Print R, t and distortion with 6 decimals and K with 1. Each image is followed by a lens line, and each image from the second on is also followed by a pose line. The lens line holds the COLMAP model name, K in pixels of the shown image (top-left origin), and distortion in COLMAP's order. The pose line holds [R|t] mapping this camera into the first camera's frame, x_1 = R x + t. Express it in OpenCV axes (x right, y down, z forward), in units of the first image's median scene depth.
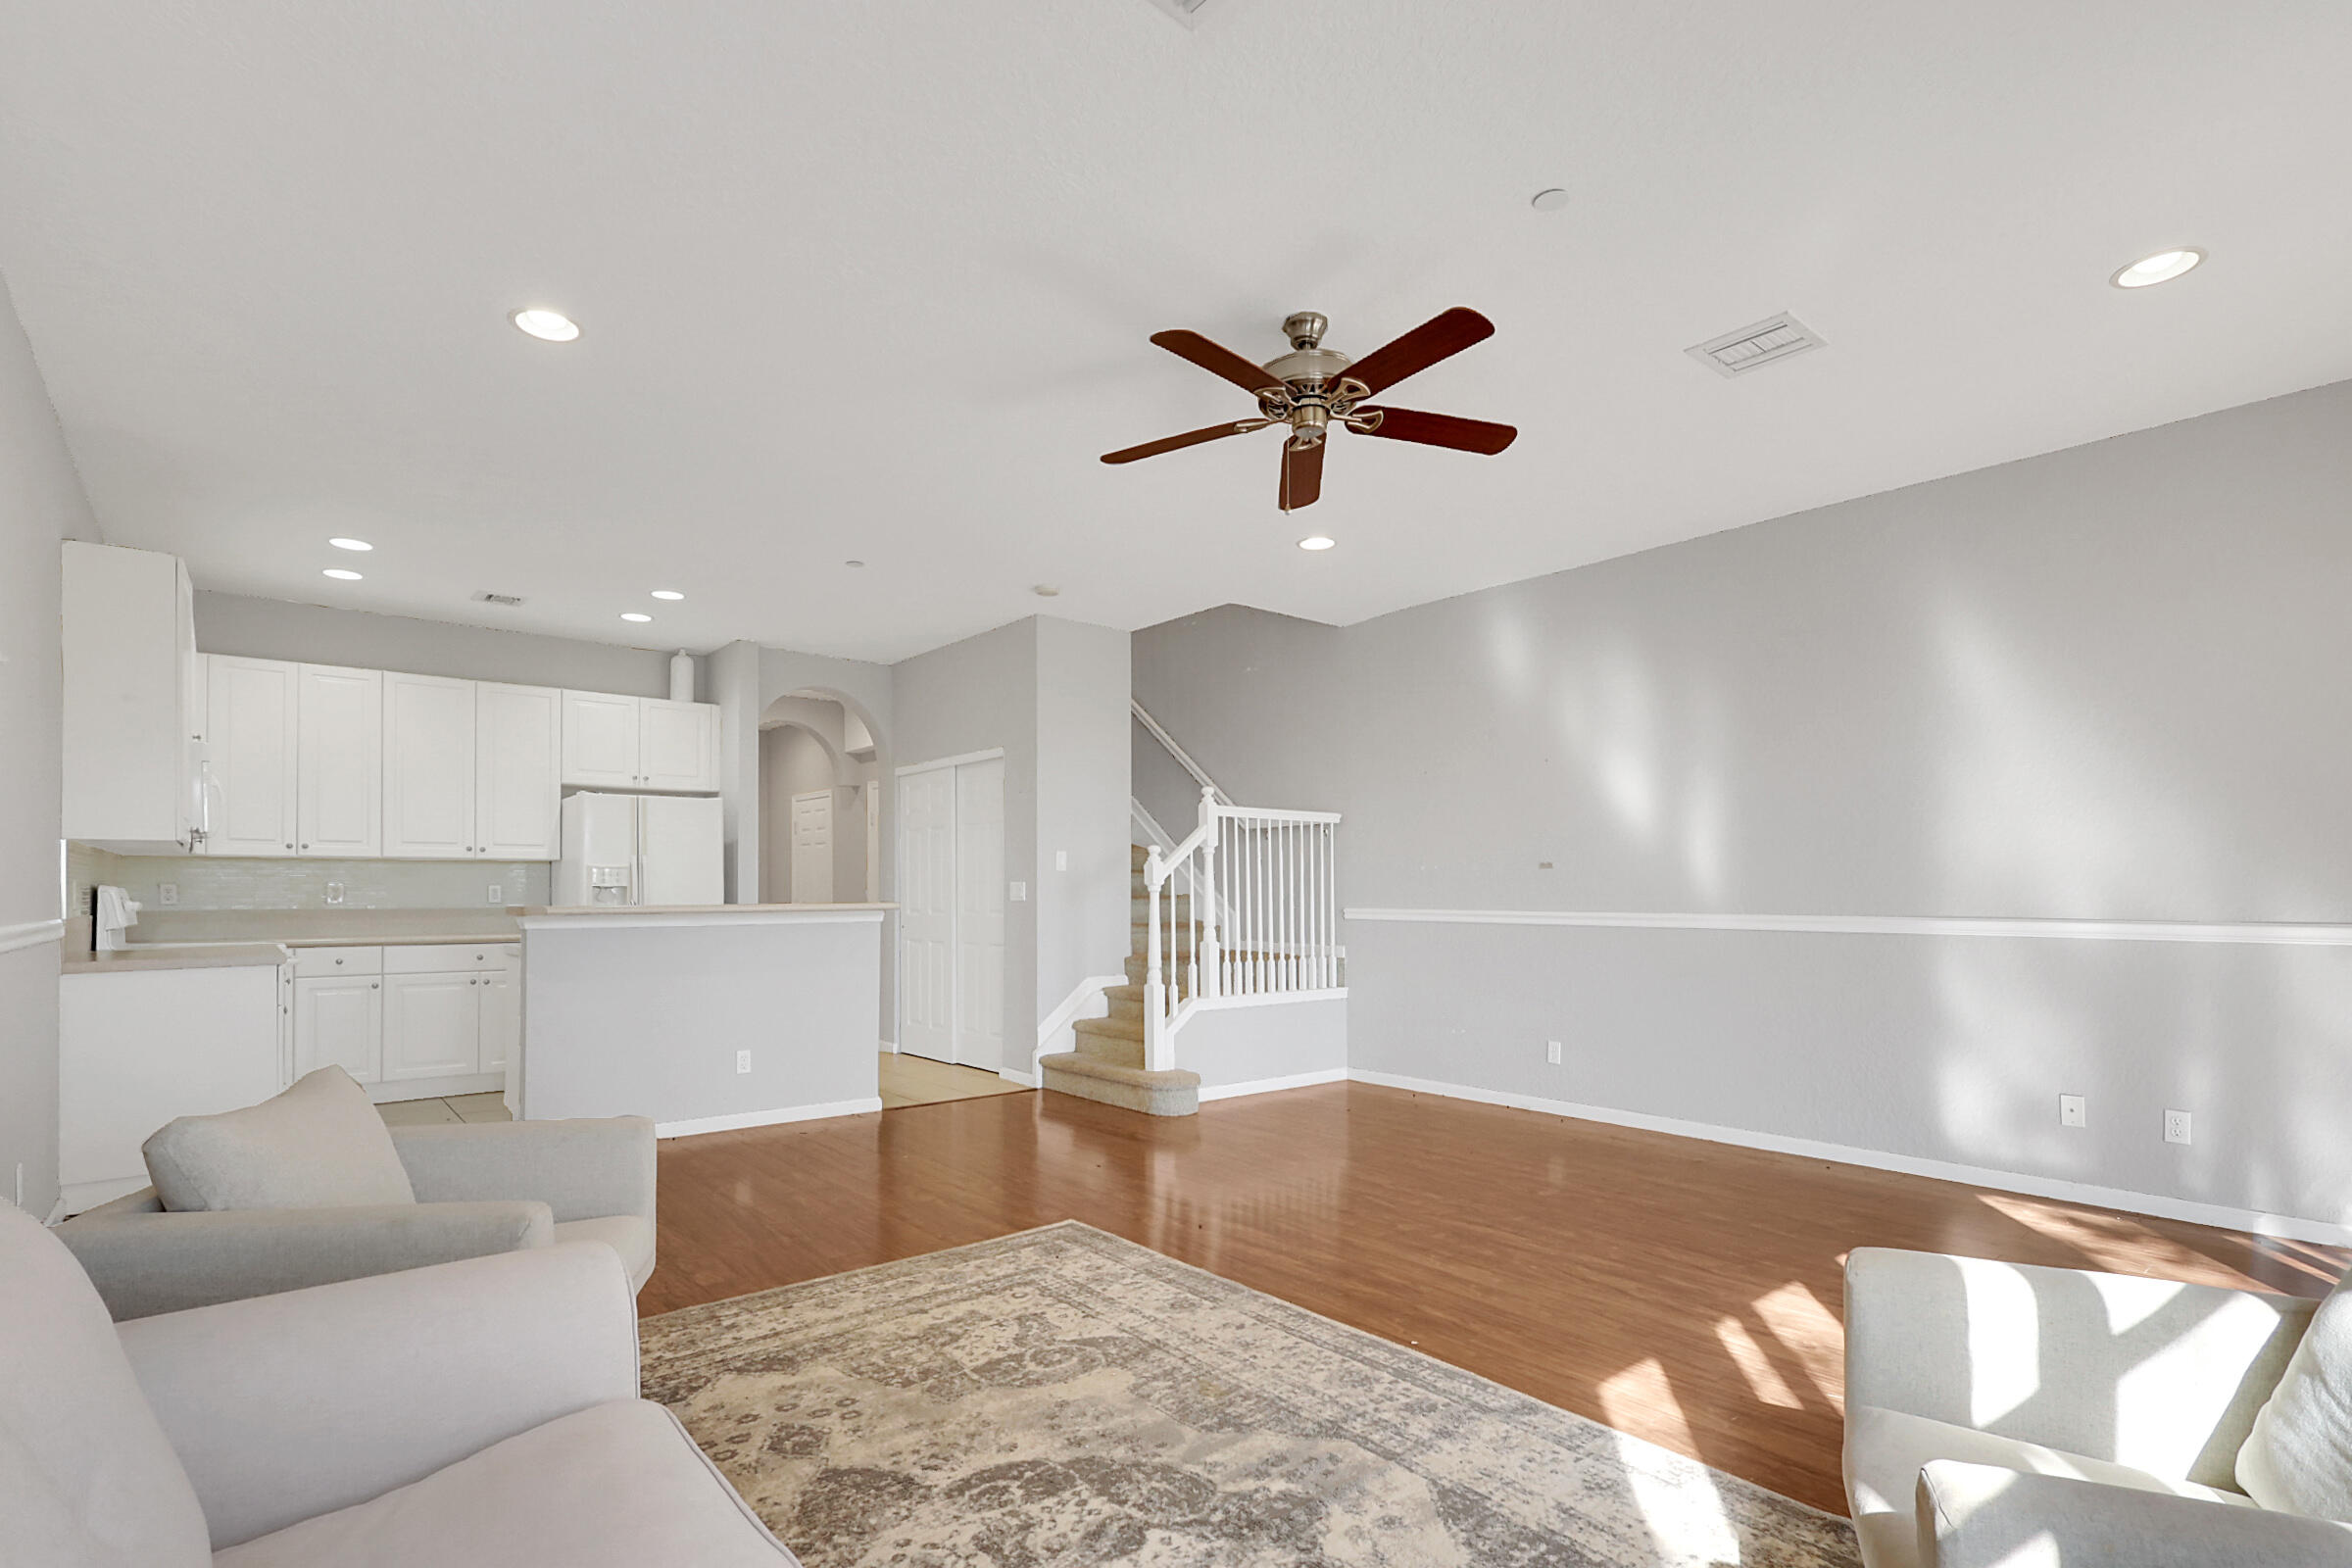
lens RADIAL K [[1104.4, 0, 1155.6], [0, 1104.4, 881.0], [0, 0, 1]] dist [0.005673, -0.002582]
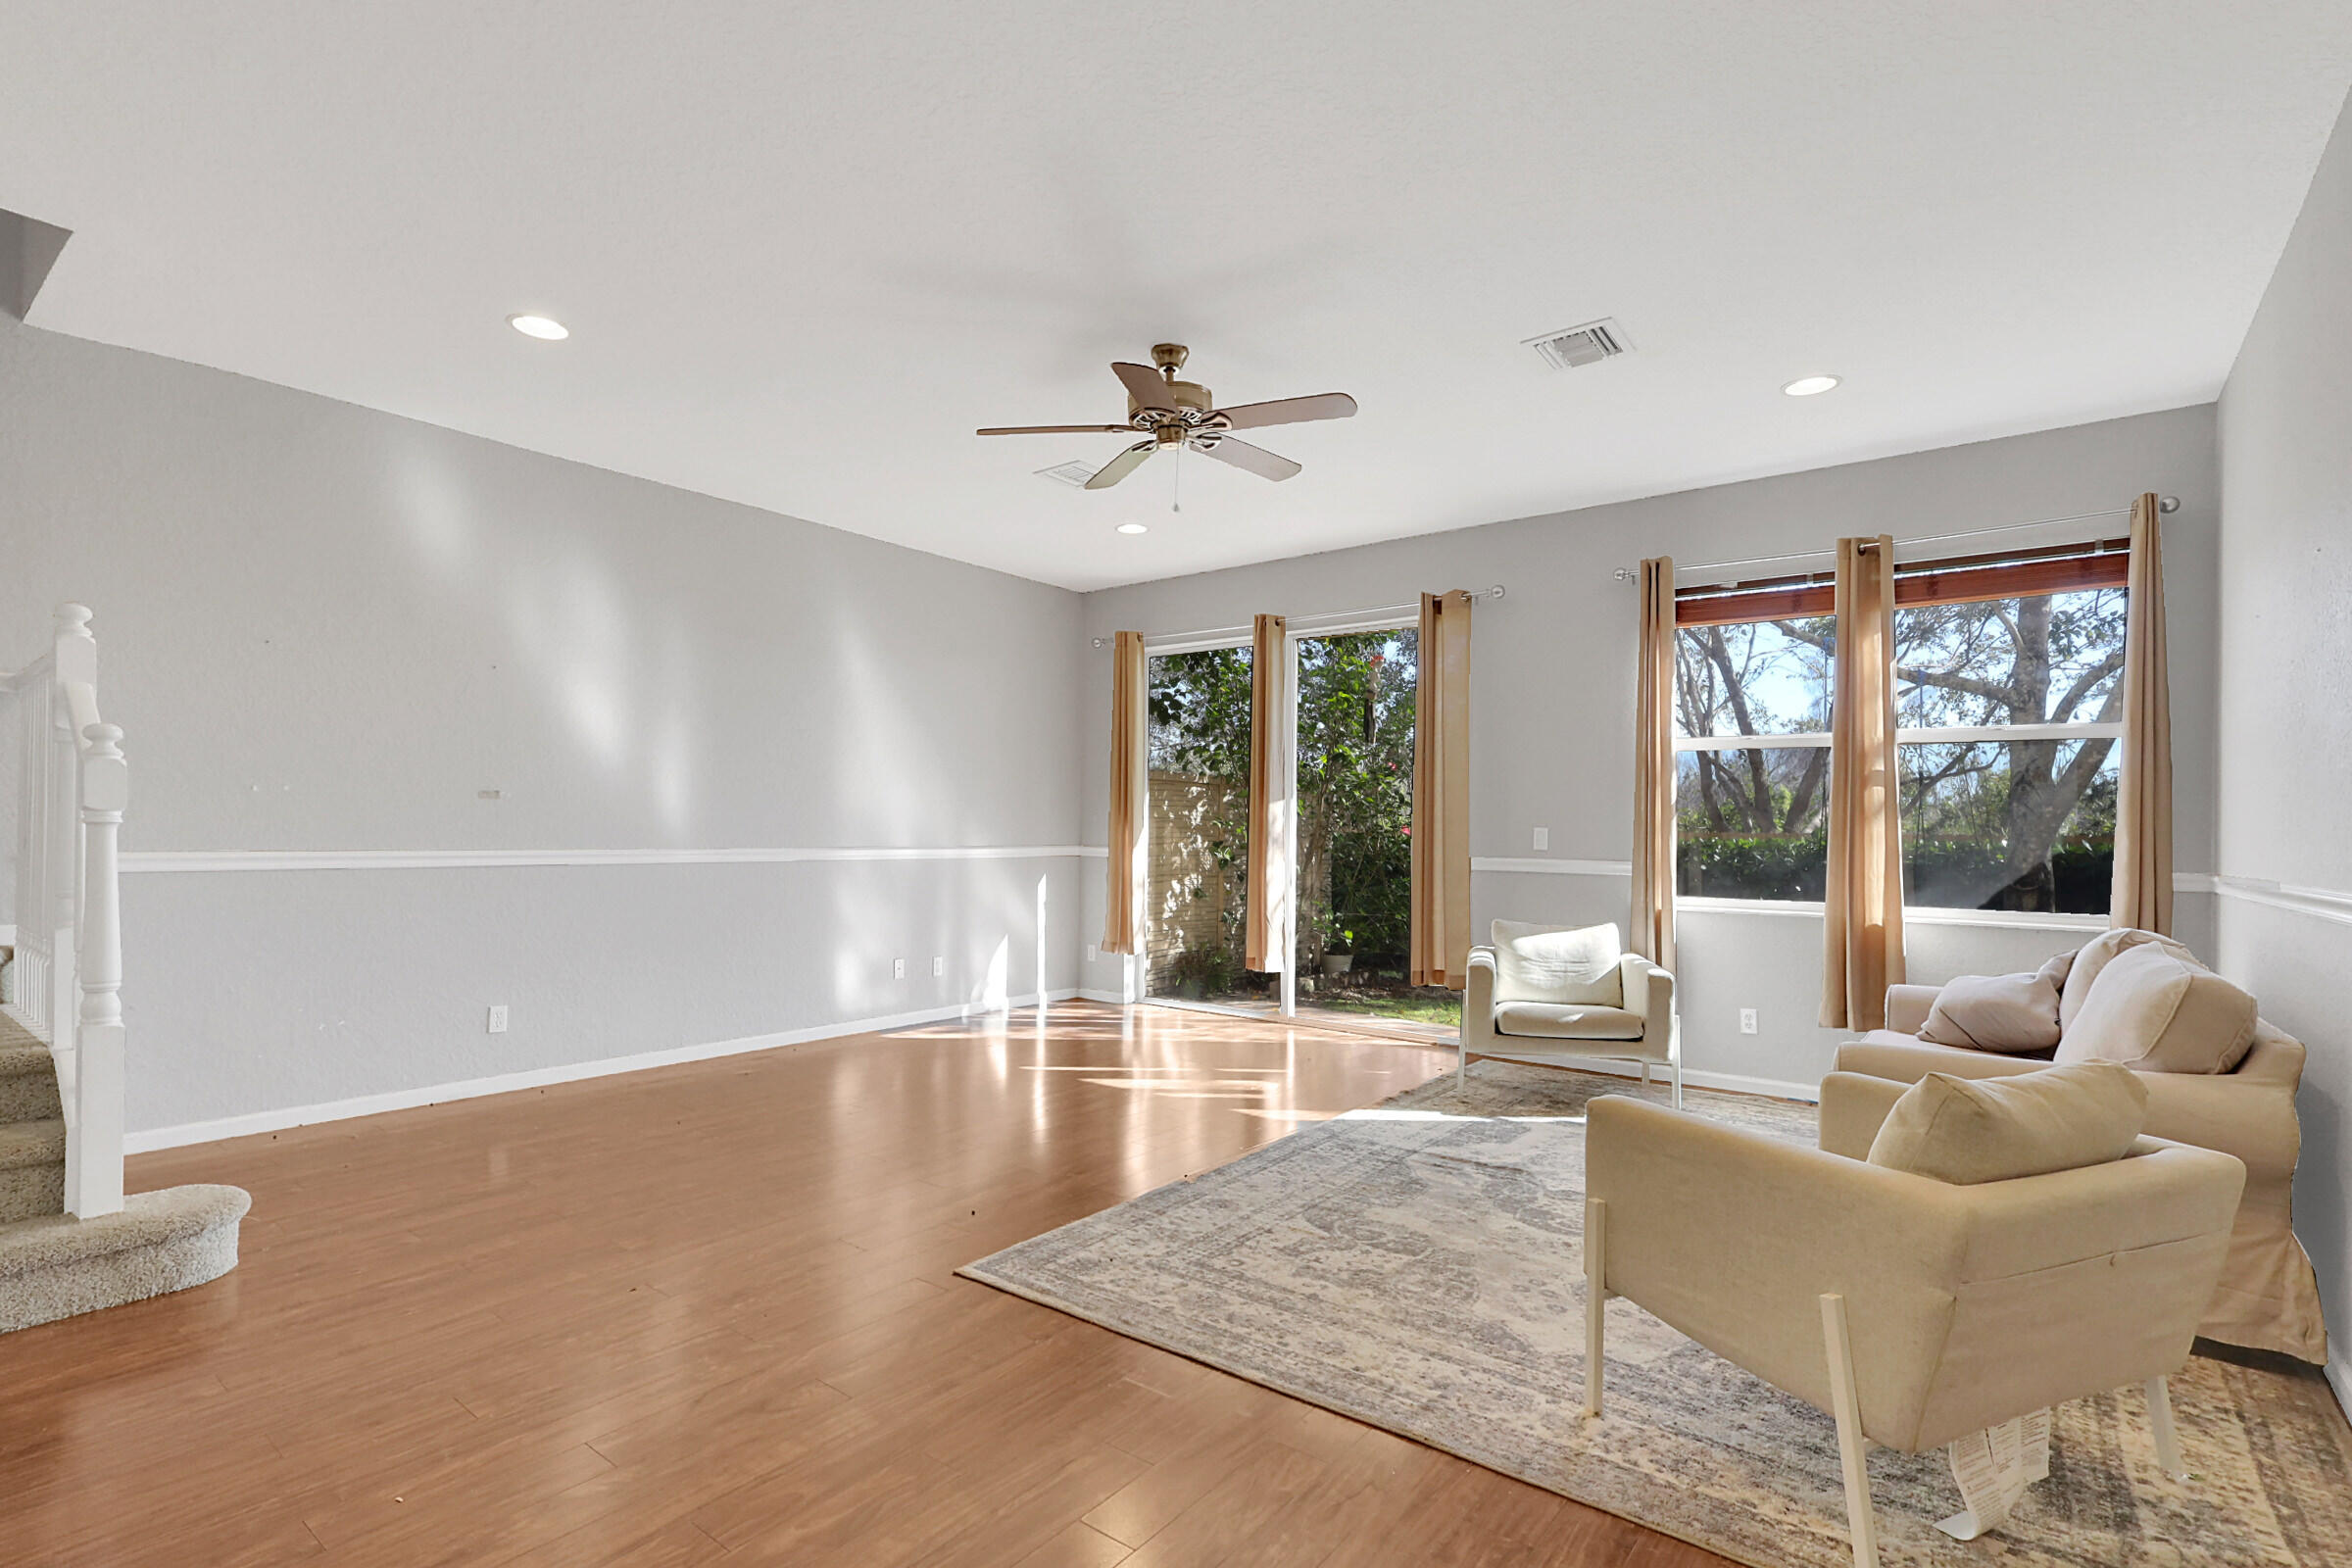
lens RADIAL K [[1104.4, 0, 1180.2], [0, 1104.4, 824.8], [0, 0, 1]] dist [0.005673, -0.002582]
pose [[-0.221089, 0.002876, 0.975249, -0.959478], [-0.019883, 0.999775, -0.007456, 0.009525], [-0.975051, -0.021039, -0.220982, 1.174954]]
